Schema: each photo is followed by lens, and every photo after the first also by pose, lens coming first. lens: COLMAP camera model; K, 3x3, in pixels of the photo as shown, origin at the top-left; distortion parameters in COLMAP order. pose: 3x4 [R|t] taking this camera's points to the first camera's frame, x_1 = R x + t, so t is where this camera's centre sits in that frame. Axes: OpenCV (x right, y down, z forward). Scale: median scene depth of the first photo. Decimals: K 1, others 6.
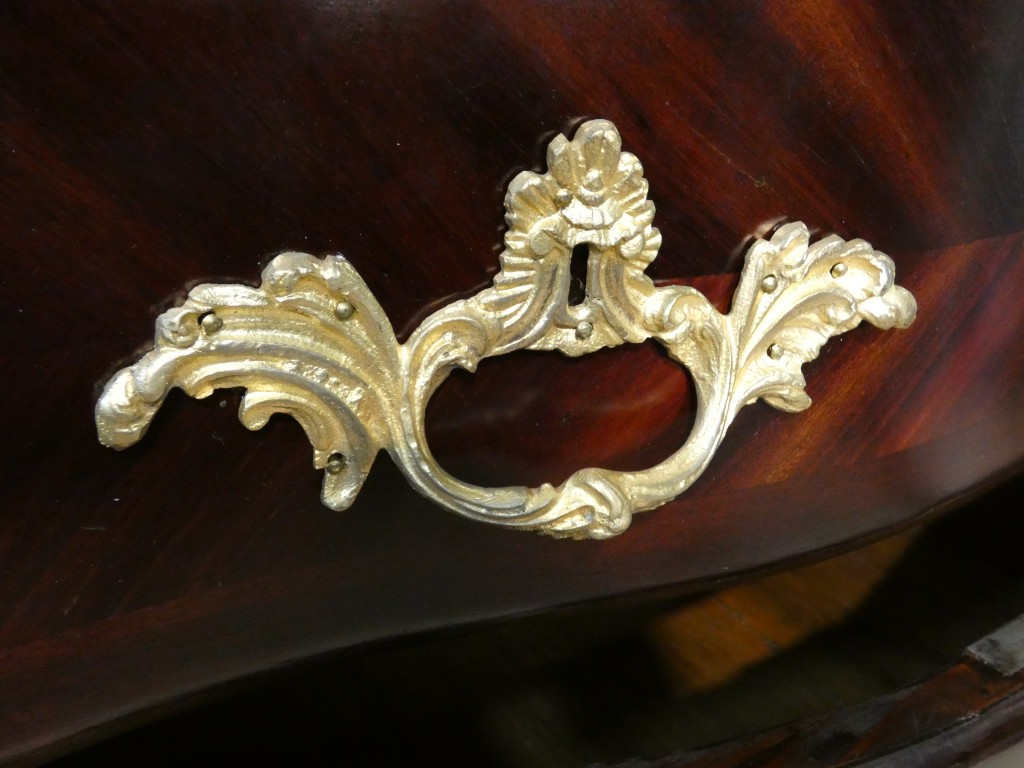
lens RADIAL K [[883.0, 0, 528.5], [0, 883.0, 393.7], [0, 0, 1]] dist [0.004026, -0.023029]
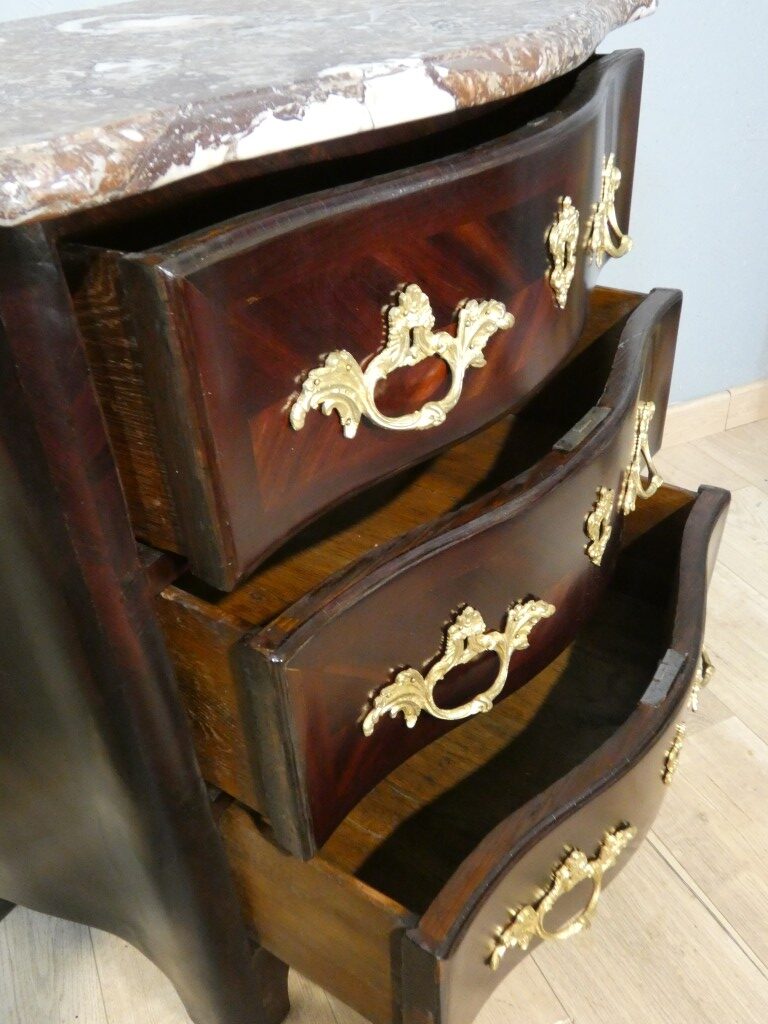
lens RADIAL K [[883.0, 0, 396.7], [0, 883.0, 532.1], [0, 0, 1]] dist [0.004026, -0.023029]
pose [[0.922960, -0.272841, 0.271483, -0.935609], [0.216593, 0.951233, 0.219642, -0.171680], [-0.318171, -0.143919, 0.937046, -1.757075]]
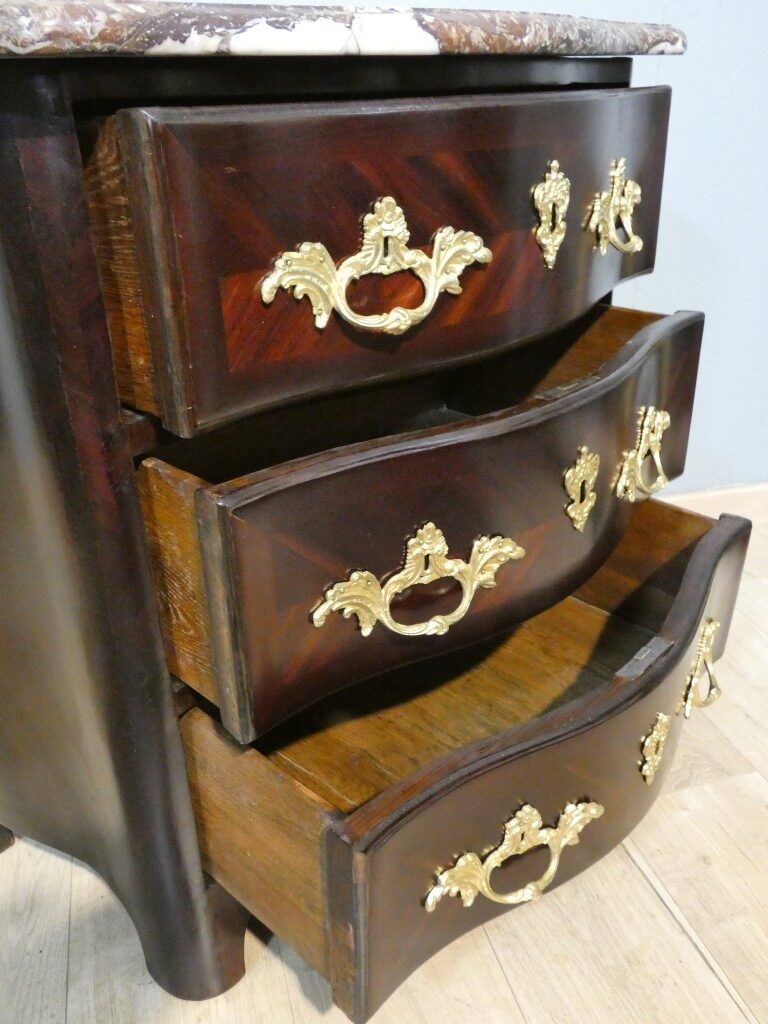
lens RADIAL K [[883.0, 0, 396.7], [0, 883.0, 534.1], [0, 0, 1]] dist [0.004026, -0.023029]
pose [[0.971159, -0.141070, 0.192224, -0.665425], [0.132134, 0.989498, 0.058602, 0.711885], [-0.198472, -0.031513, 0.979600, -2.169148]]
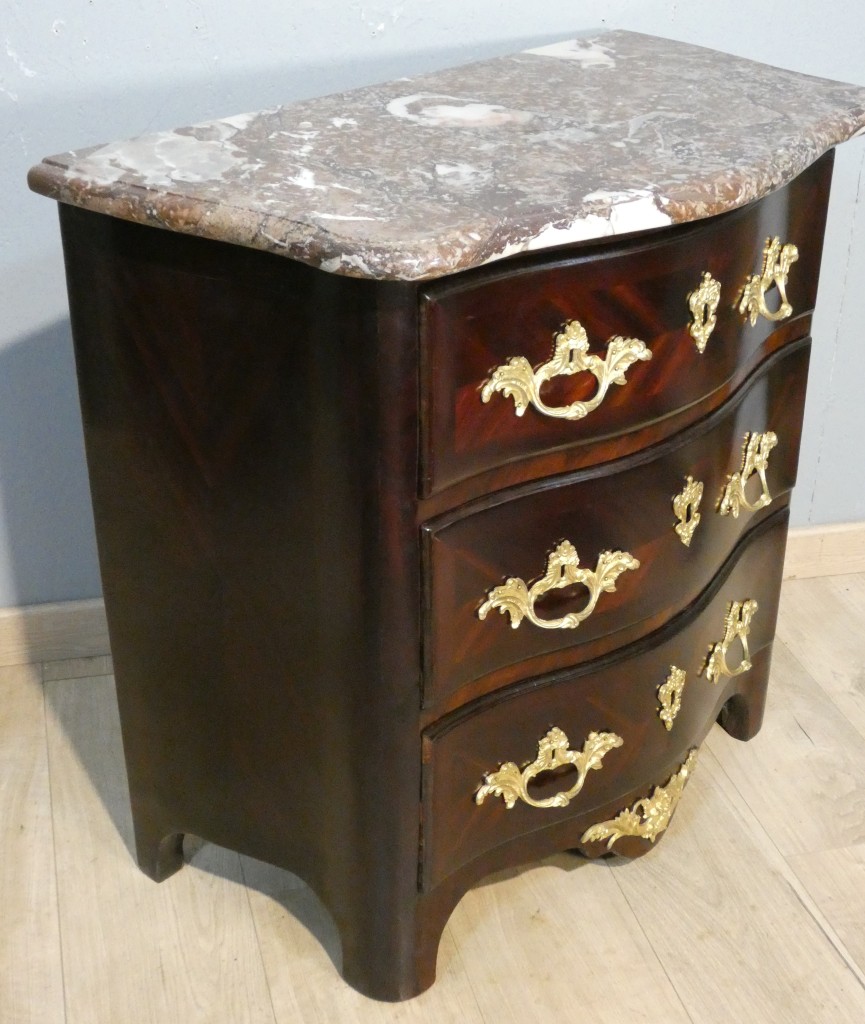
lens RADIAL K [[1526.7, 0, 449.6], [0, 1526.7, 547.3], [0, 0, 1]] dist [-0.001085, 0.000000]
pose [[0.976375, -0.109667, 0.186185, -2.136705], [0.094800, 0.991689, 0.086985, -0.009202], [-0.194177, -0.067279, 0.978657, -5.838763]]
